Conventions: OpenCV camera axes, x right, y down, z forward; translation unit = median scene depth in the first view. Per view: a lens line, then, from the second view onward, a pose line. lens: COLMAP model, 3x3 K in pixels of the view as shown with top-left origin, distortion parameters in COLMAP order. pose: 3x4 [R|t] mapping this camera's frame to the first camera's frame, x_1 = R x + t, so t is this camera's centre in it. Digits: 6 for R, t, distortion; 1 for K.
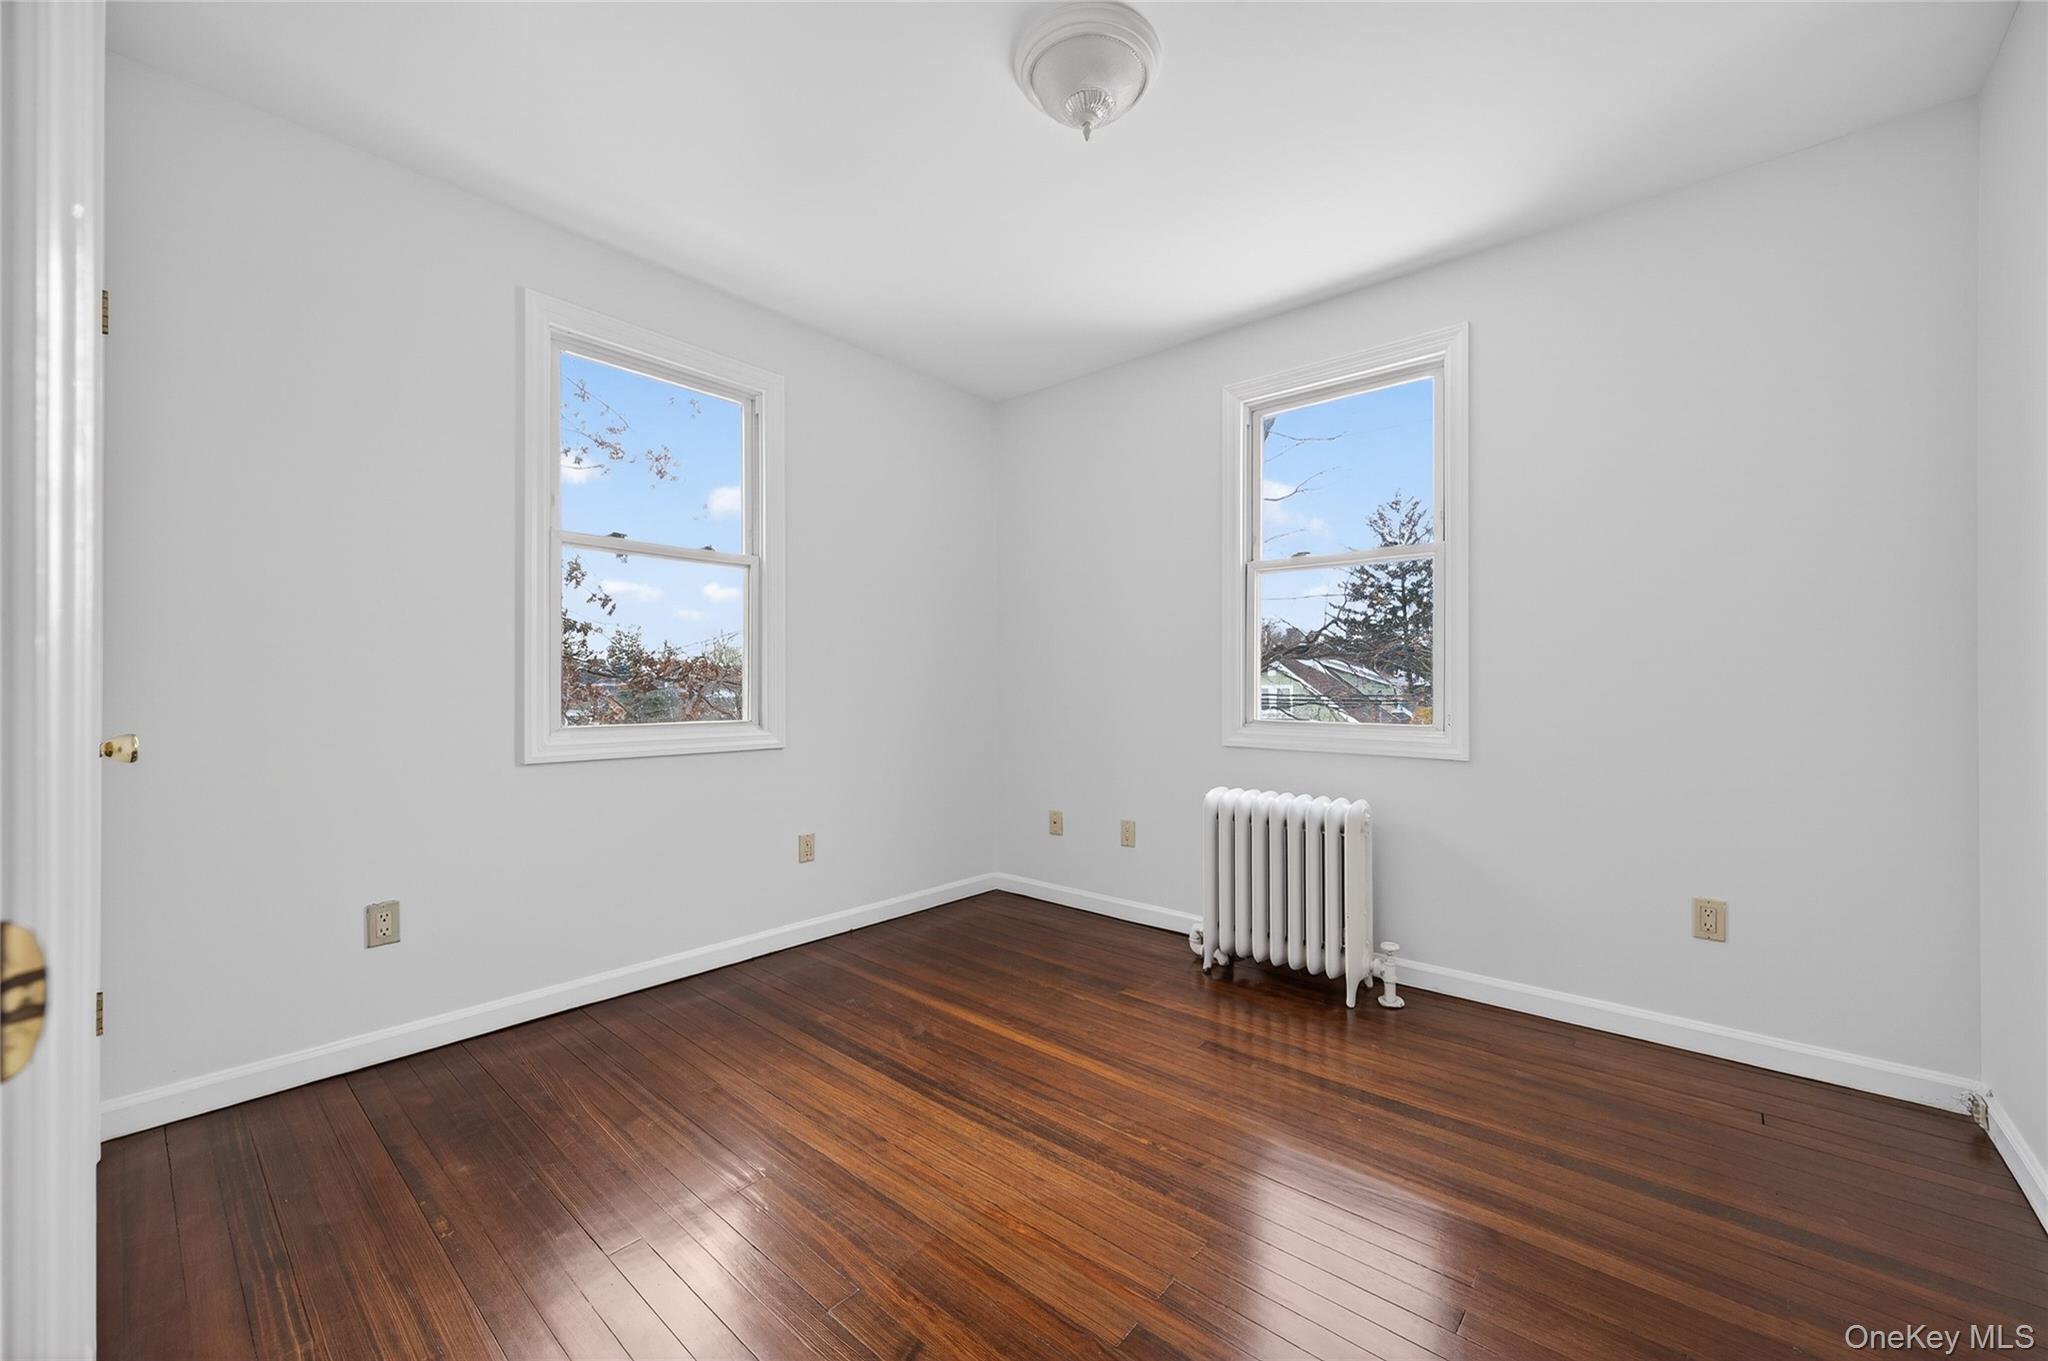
lens RADIAL K [[793.5, 0, 1028.8], [0, 793.5, 681.3], [0, 0, 1]] dist [-0.001240, -0.000370]
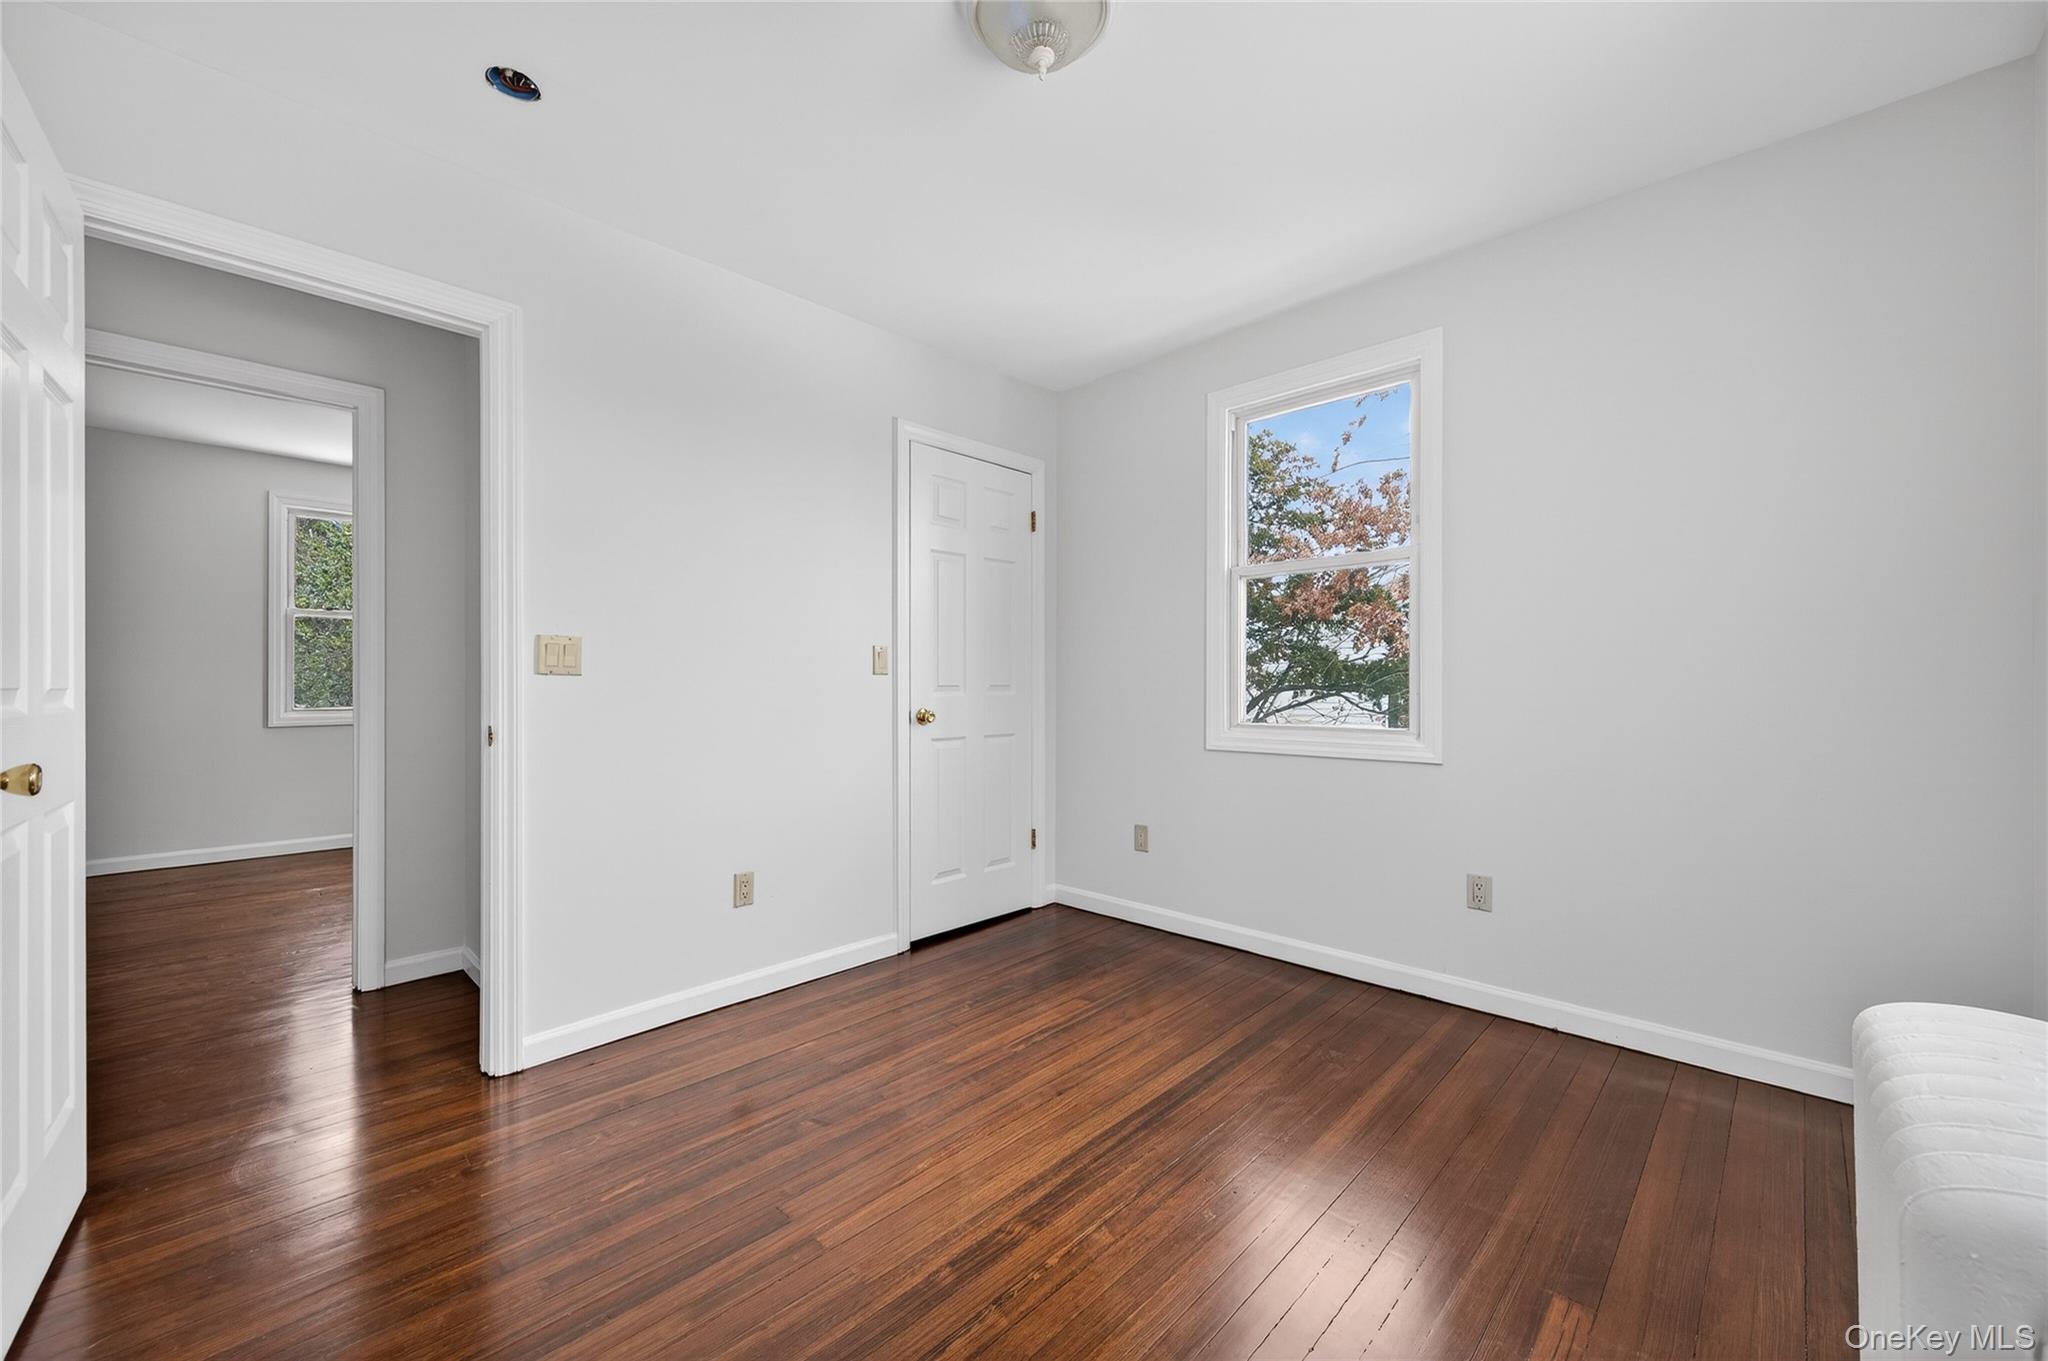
lens RADIAL K [[793.5, 0, 1041.6], [0, 793.5, 684.2], [0, 0, 1]] dist [-0.001240, -0.000370]
pose [[-0.042150, -0.001301, -0.999110, 0.805136], [0.005759, 0.999982, -0.001545, -0.007583], [0.999095, -0.005819, -0.042142, 0.863891]]
